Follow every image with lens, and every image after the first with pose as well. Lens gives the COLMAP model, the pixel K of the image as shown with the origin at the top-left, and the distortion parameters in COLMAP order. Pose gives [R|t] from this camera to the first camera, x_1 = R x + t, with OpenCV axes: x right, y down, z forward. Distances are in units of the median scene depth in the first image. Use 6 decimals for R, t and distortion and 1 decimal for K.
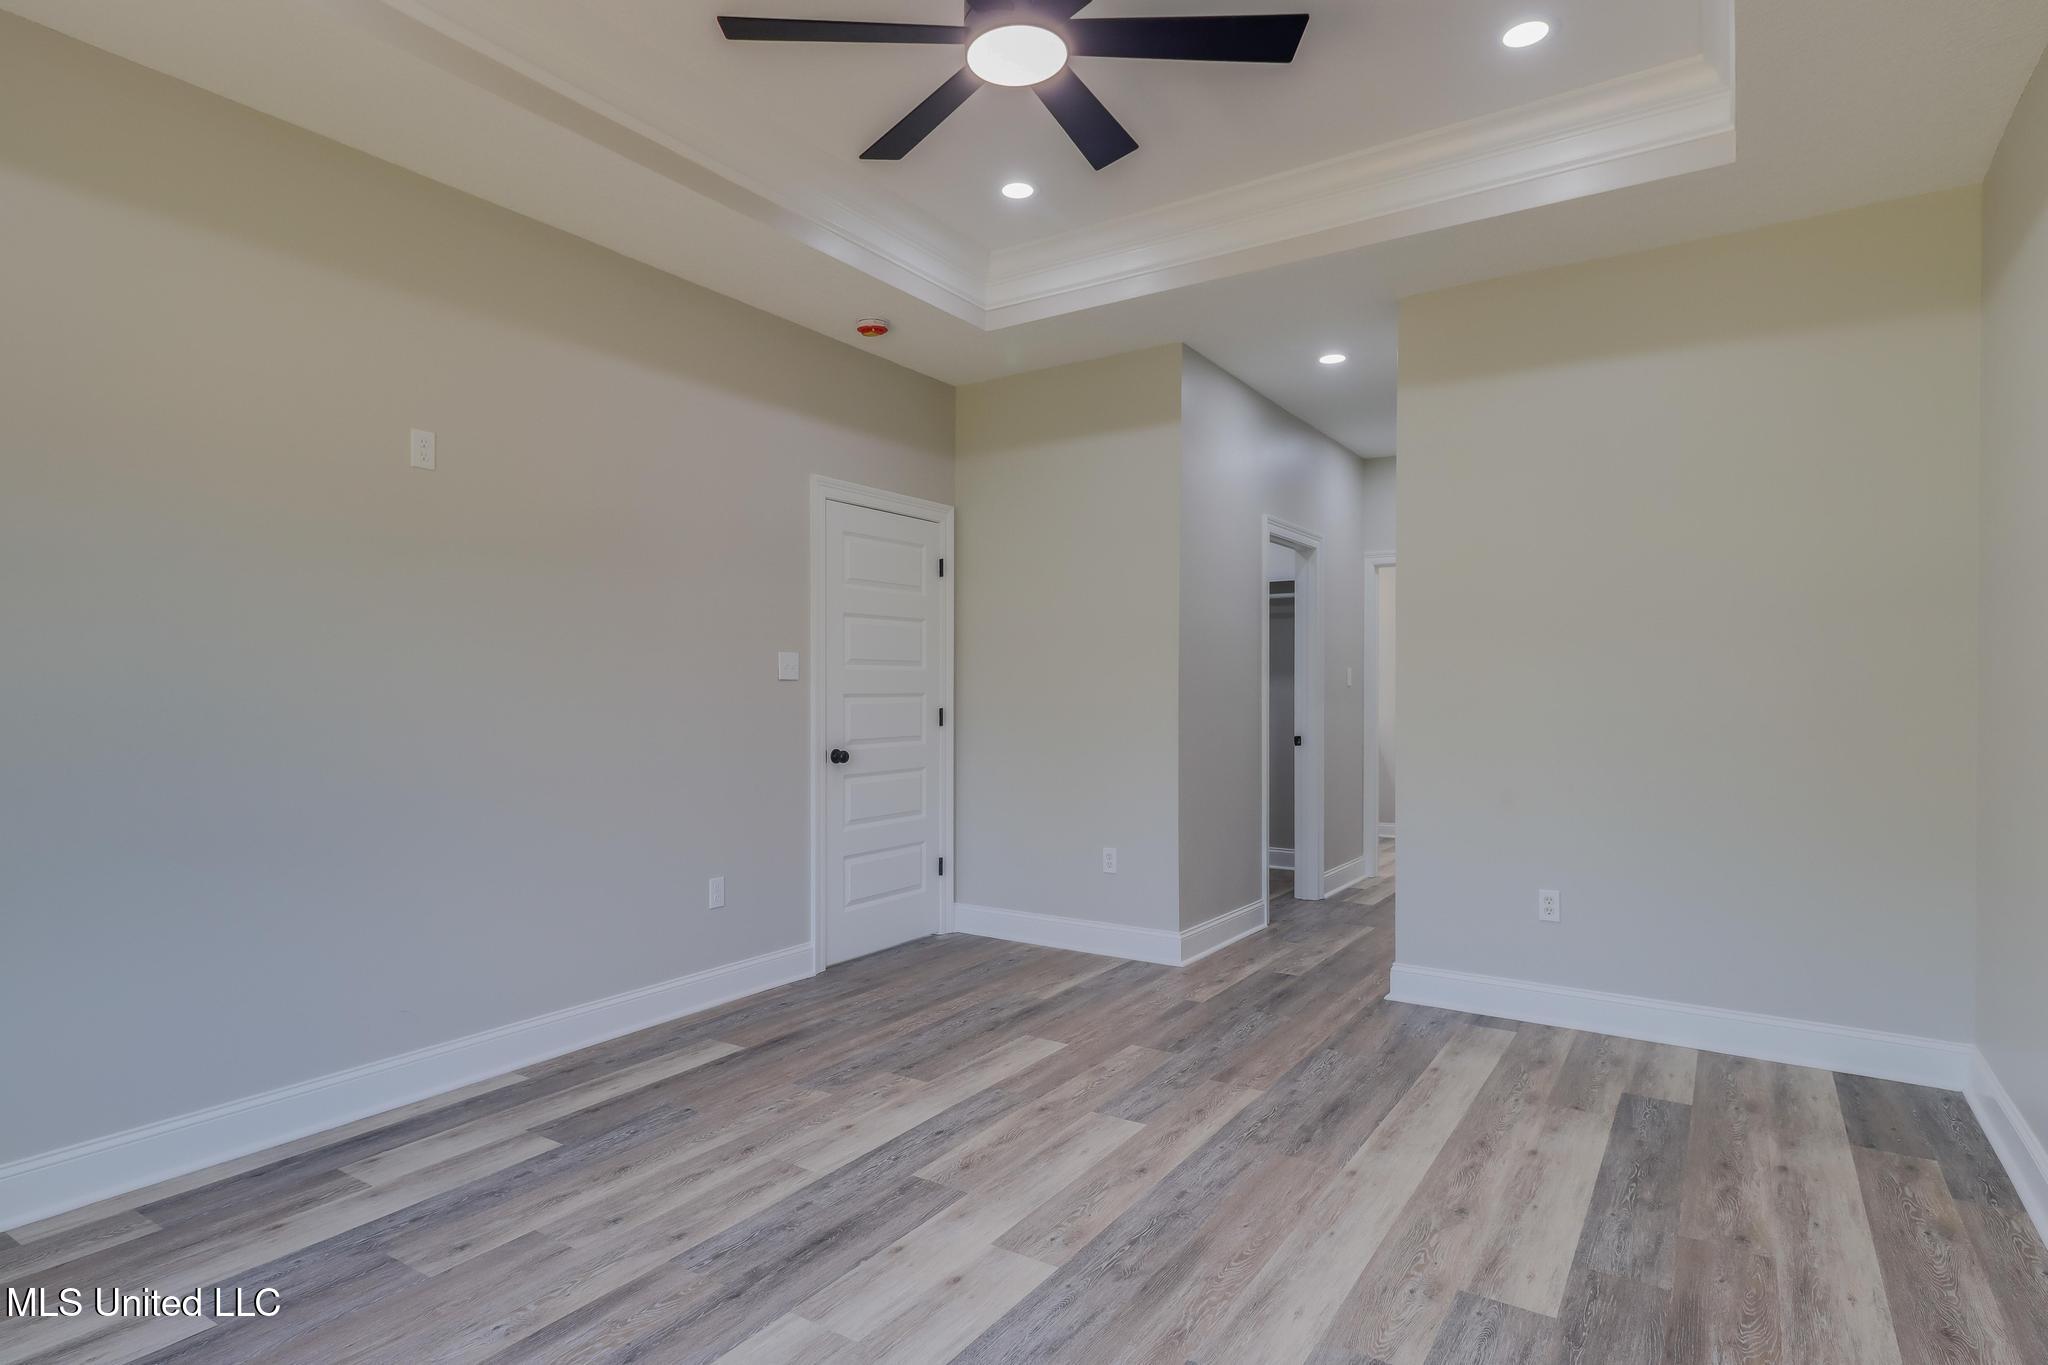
lens RADIAL K [[1068.0, 0, 1023.9], [0, 1068.0, 684.6], [0, 0, 1]] dist [0.003078, 0.000417]
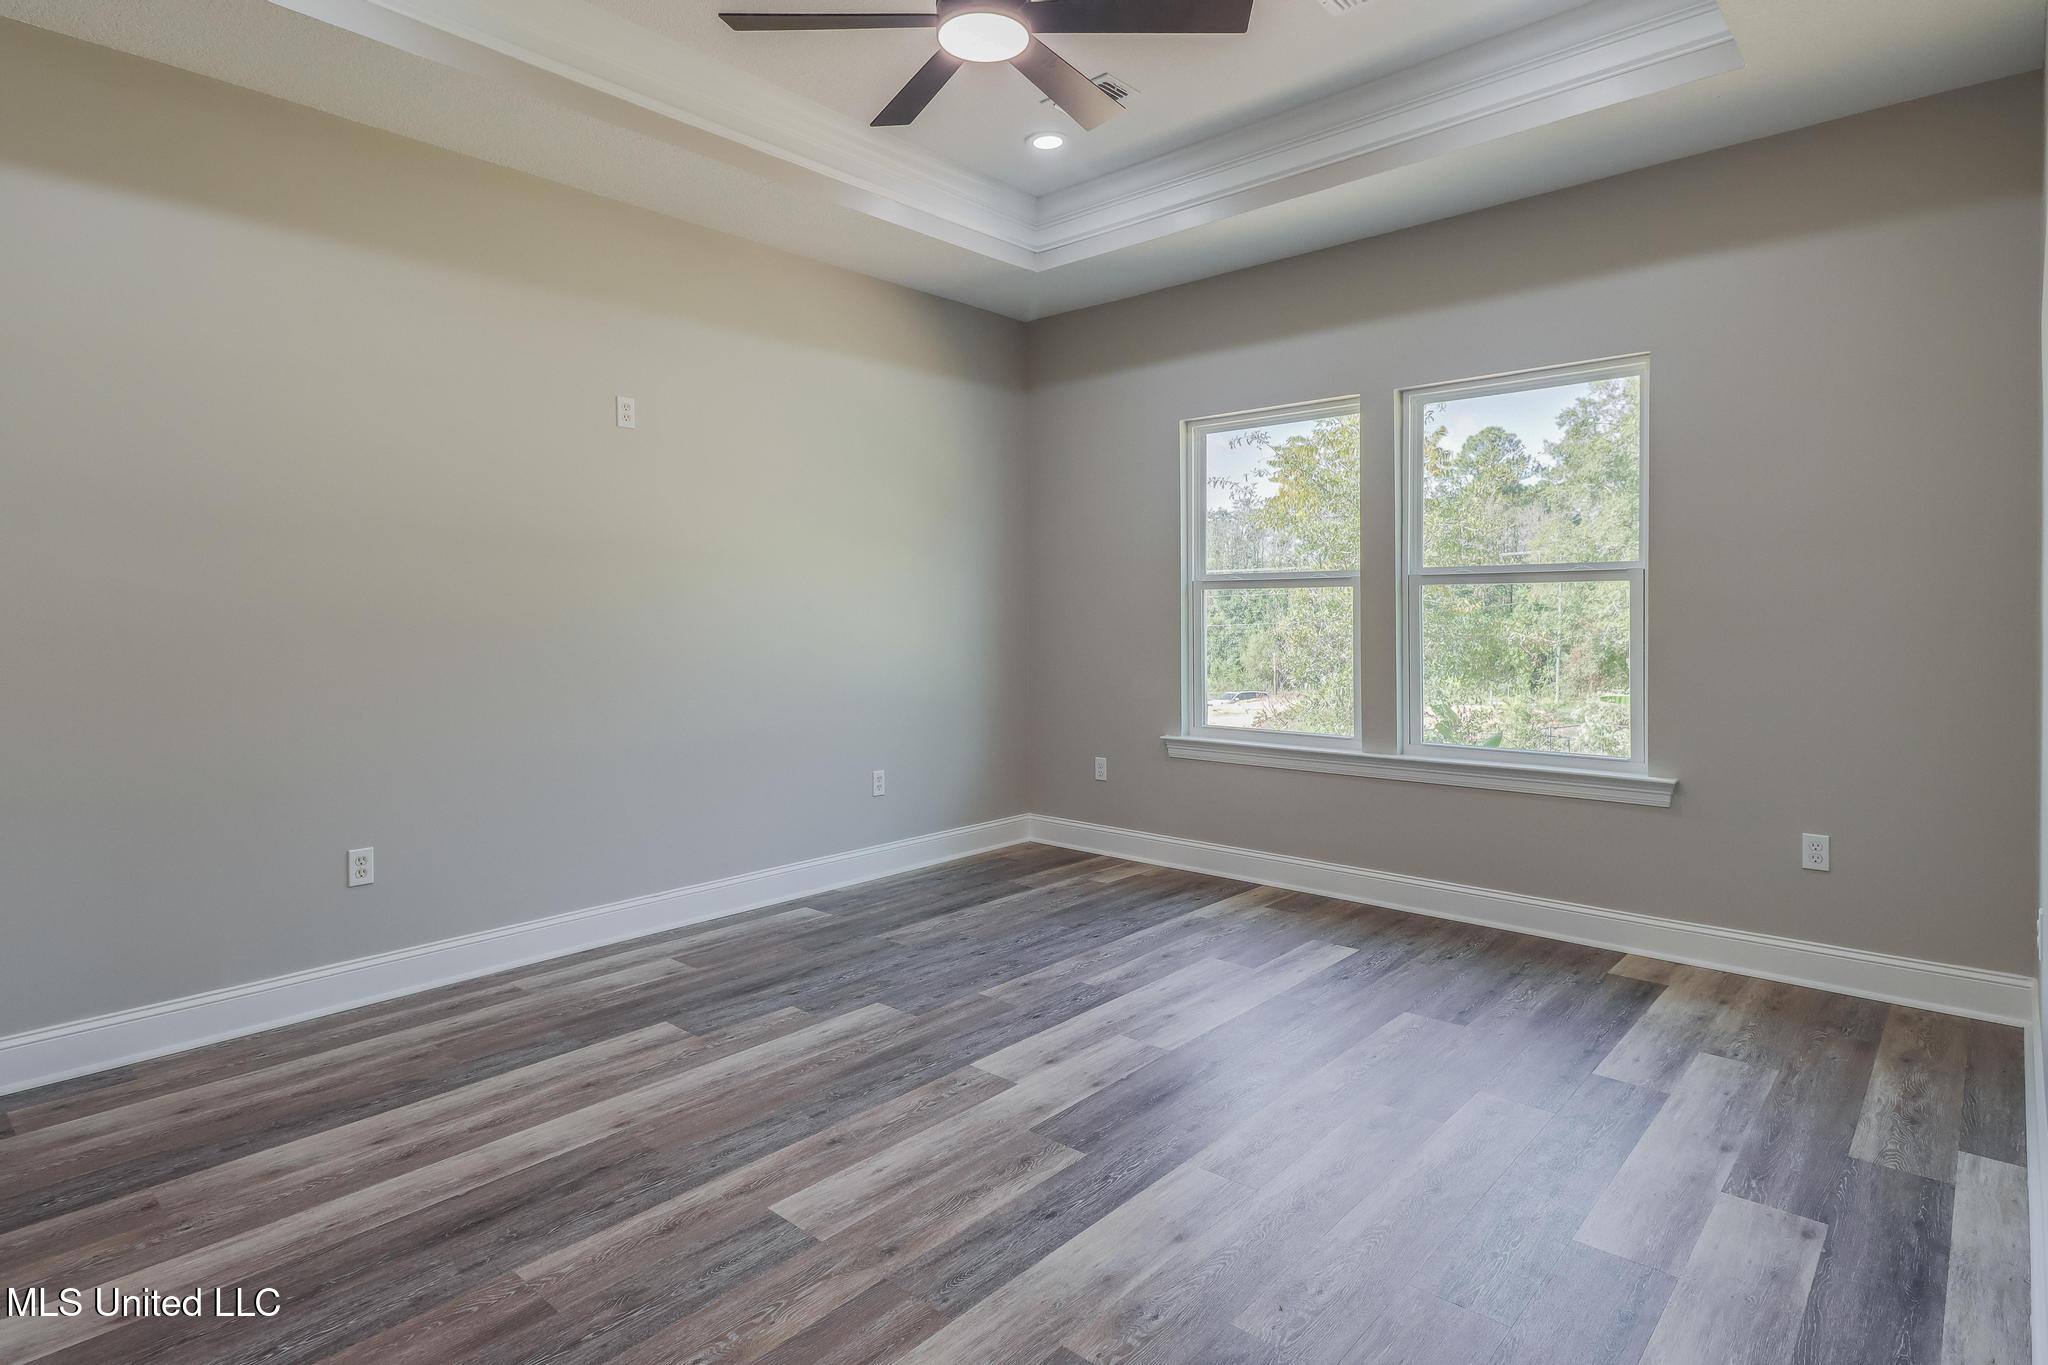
lens RADIAL K [[1068.0, 0, 1021.0], [0, 1068.0, 618.9], [0, 0, 1]] dist [0.003078, 0.000417]
pose [[-0.988381, 0.004139, 0.151938, -0.192147], [0.004118, 0.999991, -0.000453, 0.012927], [-0.151938, 0.000178, -0.988390, 1.931016]]
